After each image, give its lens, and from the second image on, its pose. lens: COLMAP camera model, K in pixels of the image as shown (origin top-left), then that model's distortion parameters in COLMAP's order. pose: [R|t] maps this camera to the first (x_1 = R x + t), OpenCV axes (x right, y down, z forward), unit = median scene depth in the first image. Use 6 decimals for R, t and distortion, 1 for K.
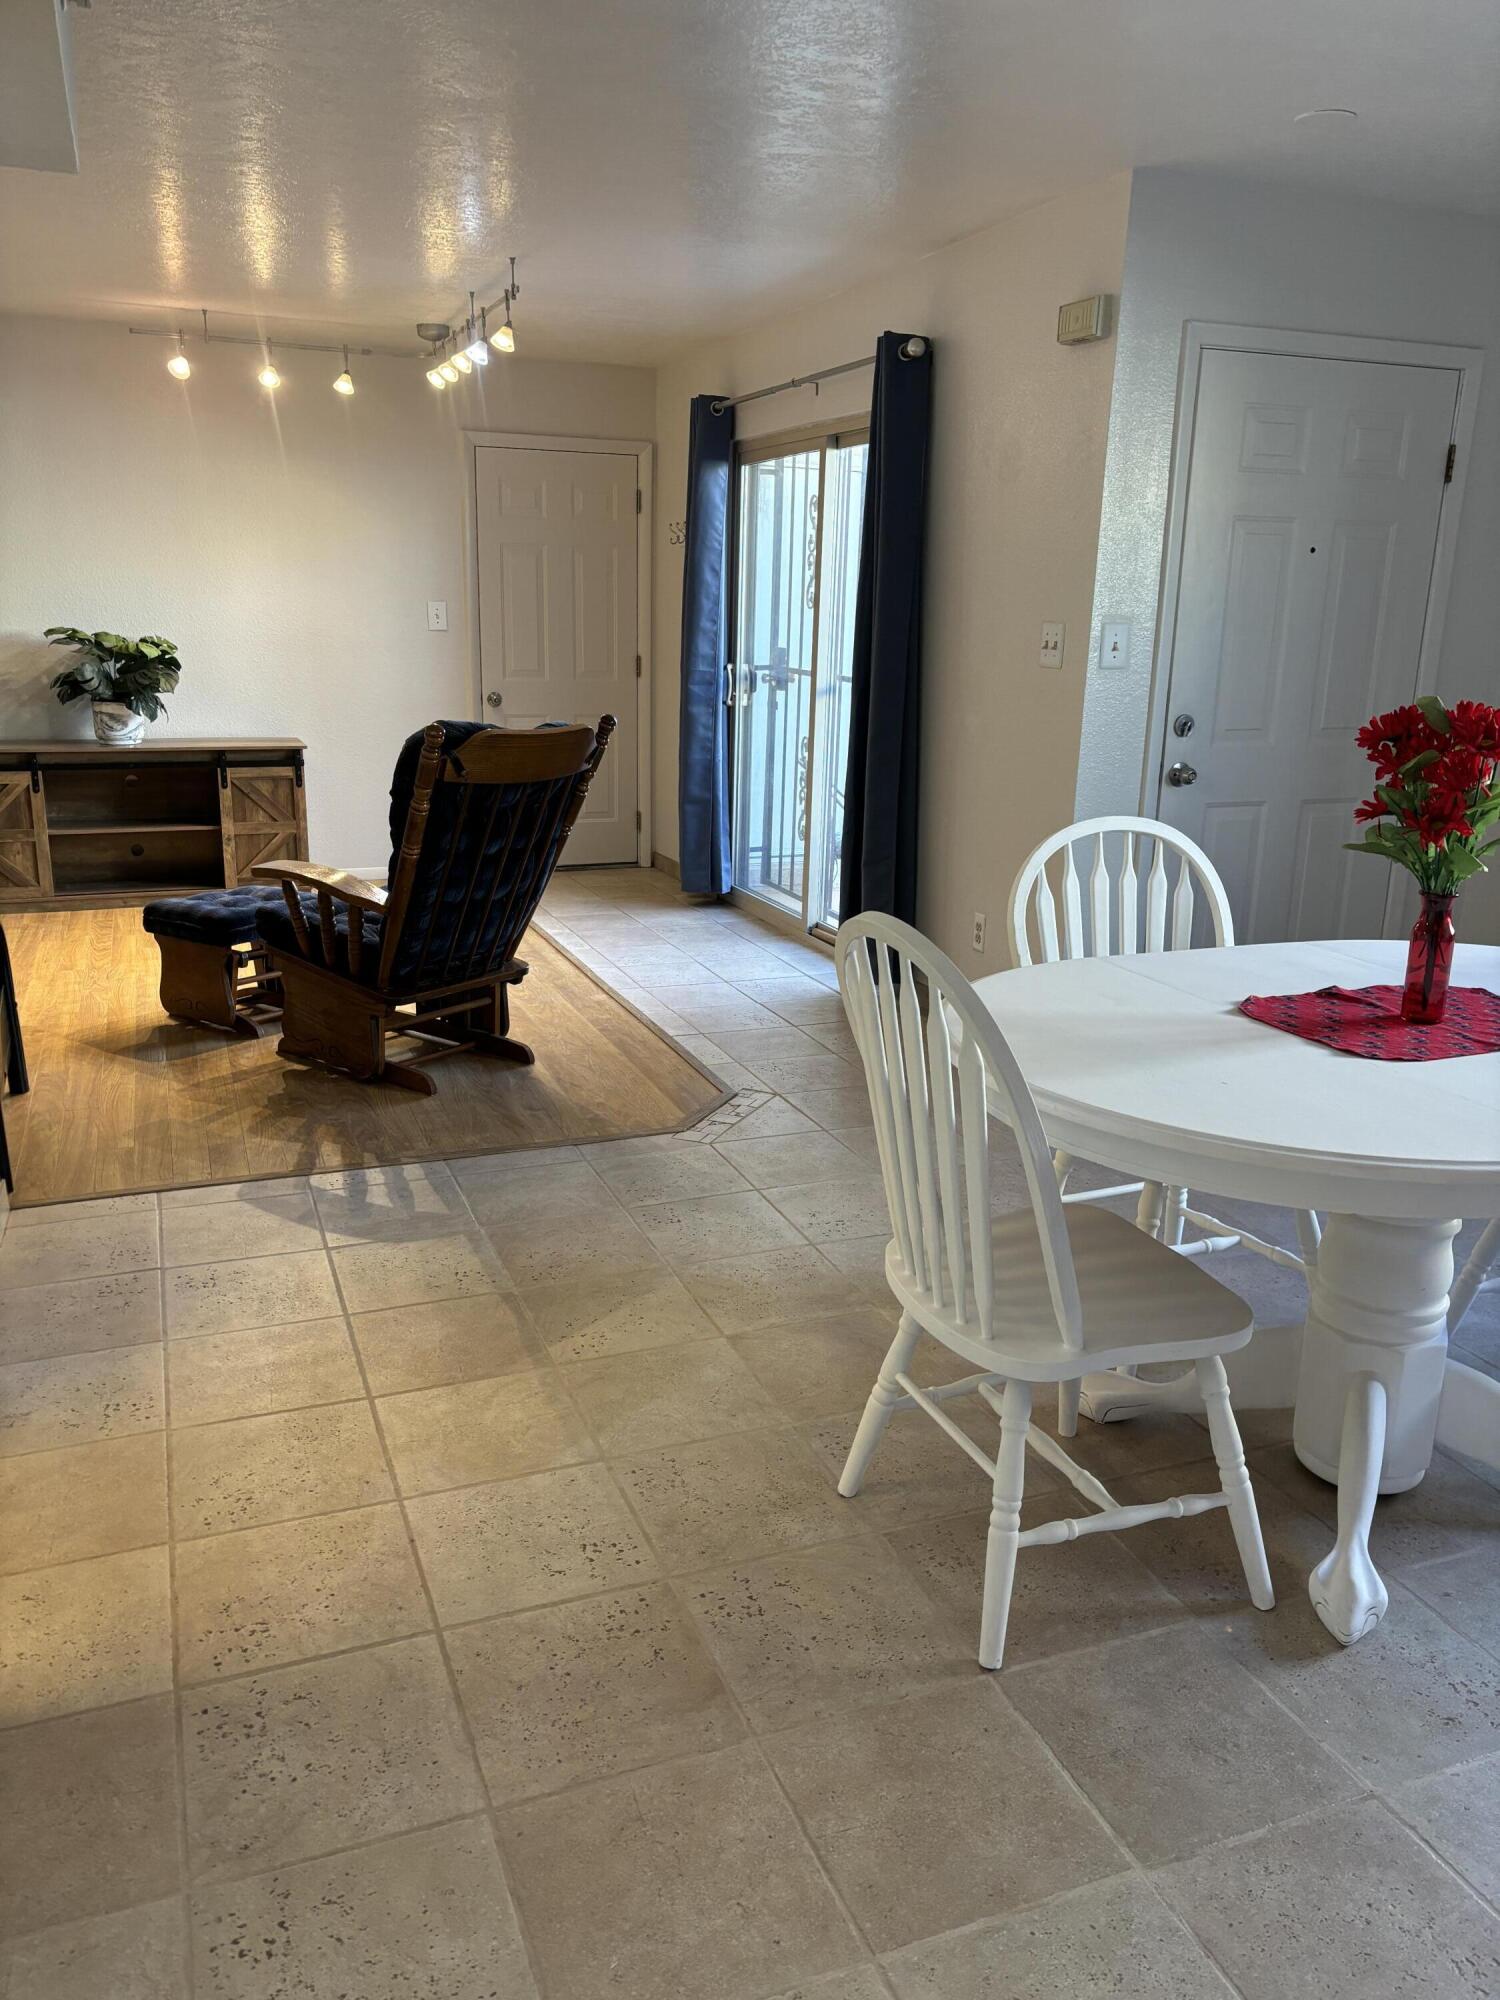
lens RADIAL K [[1502.6, 0, 751.7], [0, 1502.6, 1009.4], [0, 0, 1]] dist [0.037156, -0.034726]
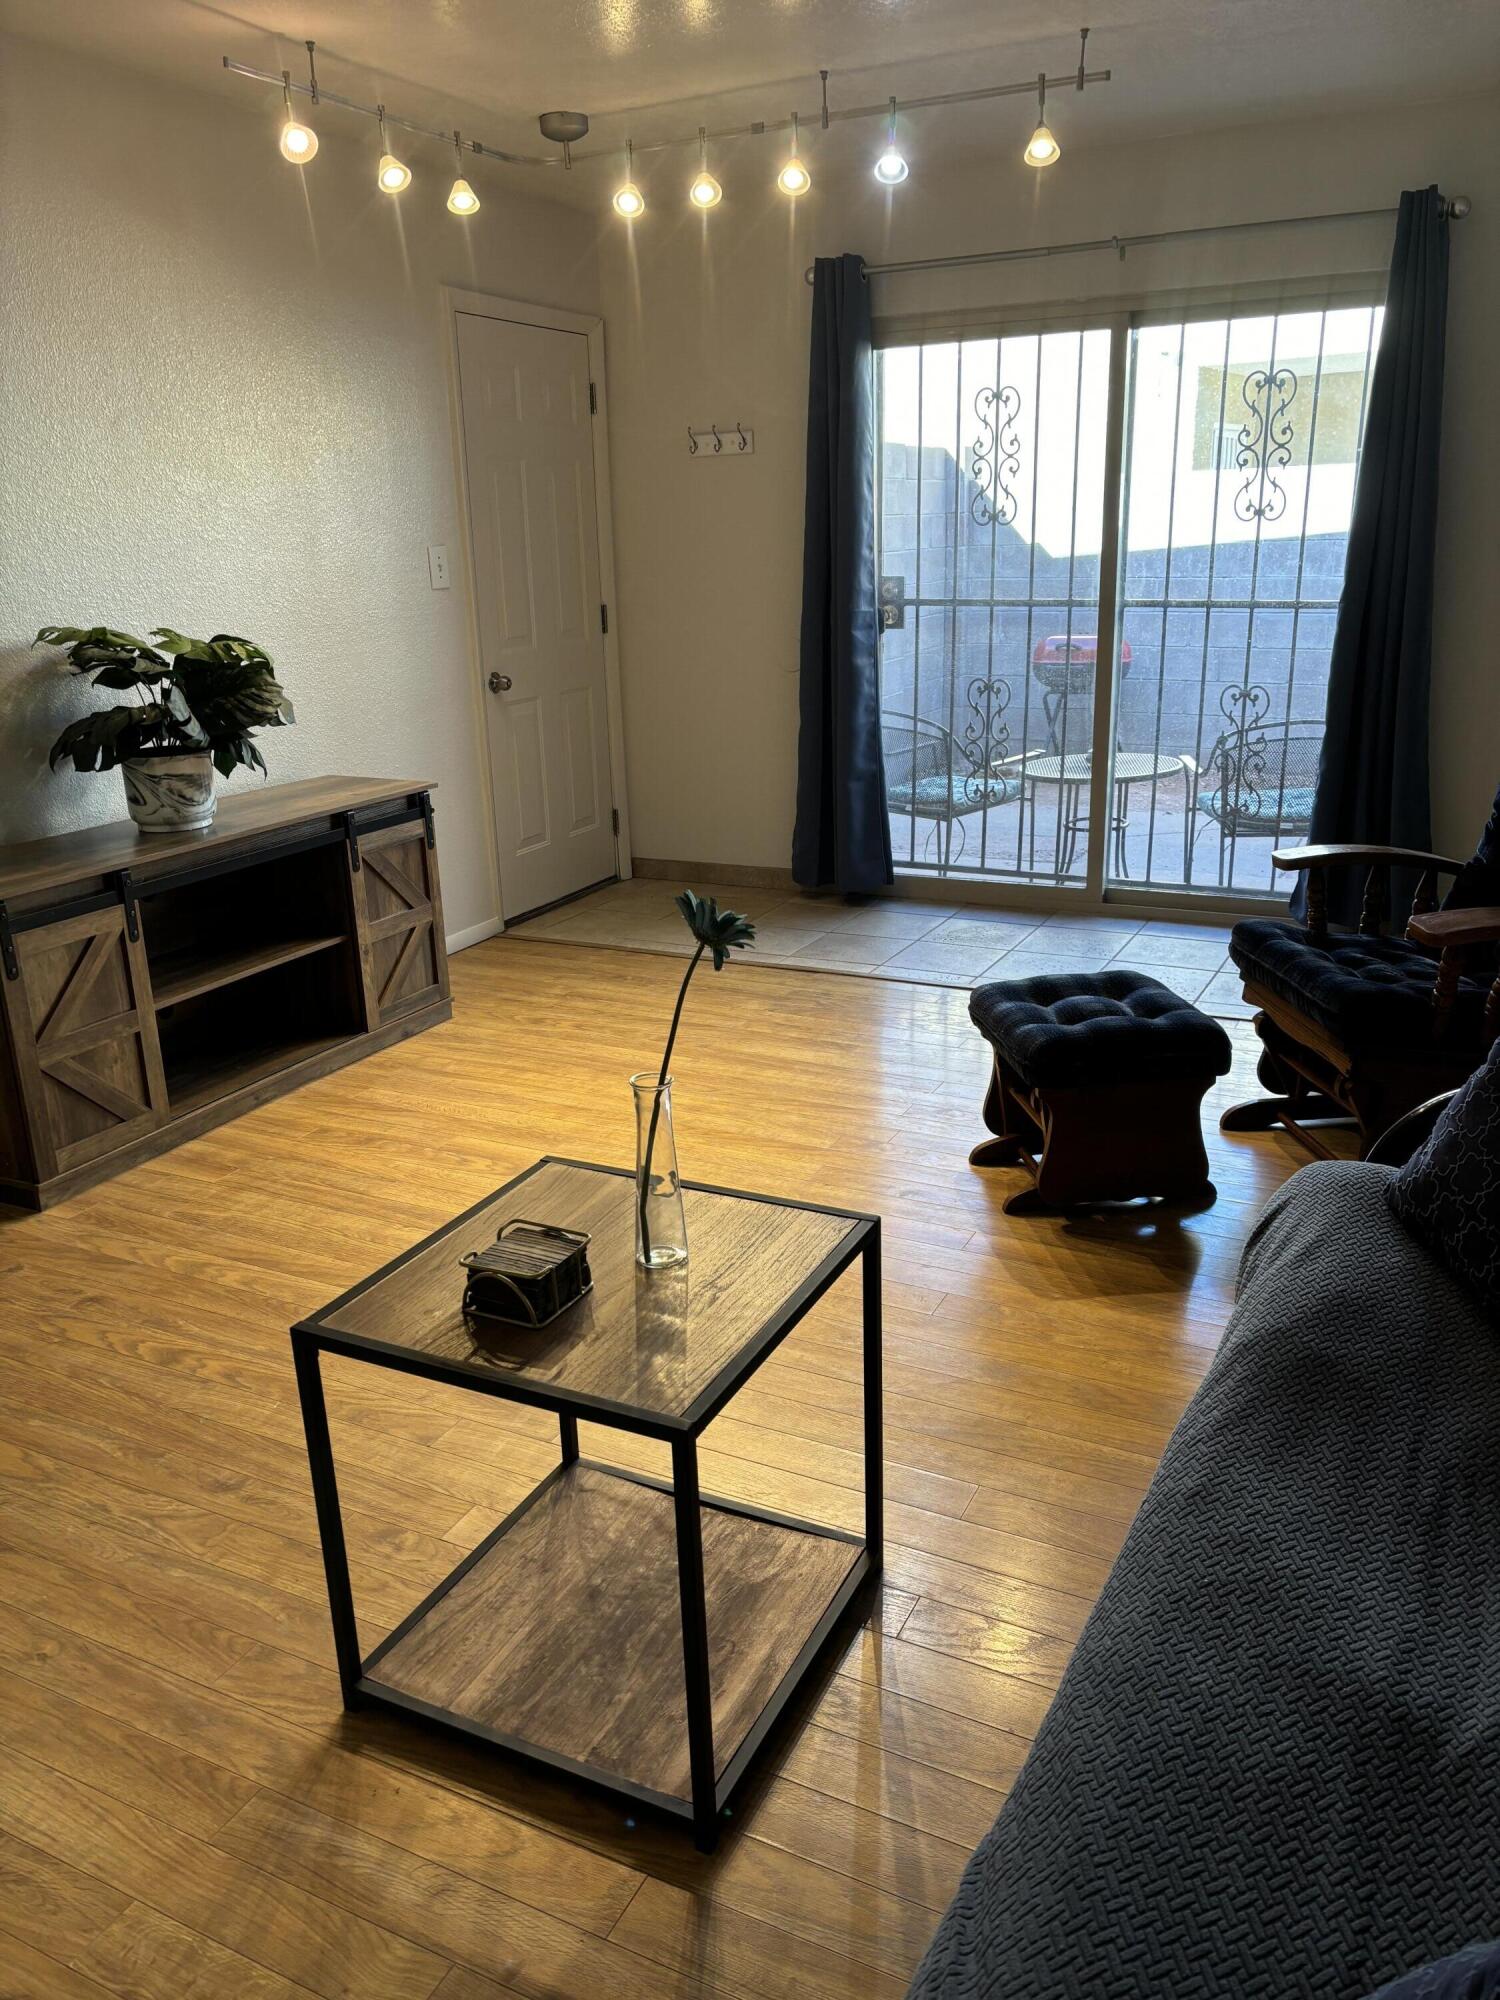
lens RADIAL K [[1502.6, 0, 749.2], [0, 1502.6, 993.2], [0, 0, 1]] dist [0.037156, -0.034726]
pose [[0.741013, -0.240306, 0.627018, -0.635771], [0.219746, 0.969138, 0.111727, -0.134591], [-0.634516, 0.054994, 0.770951, 0.446915]]
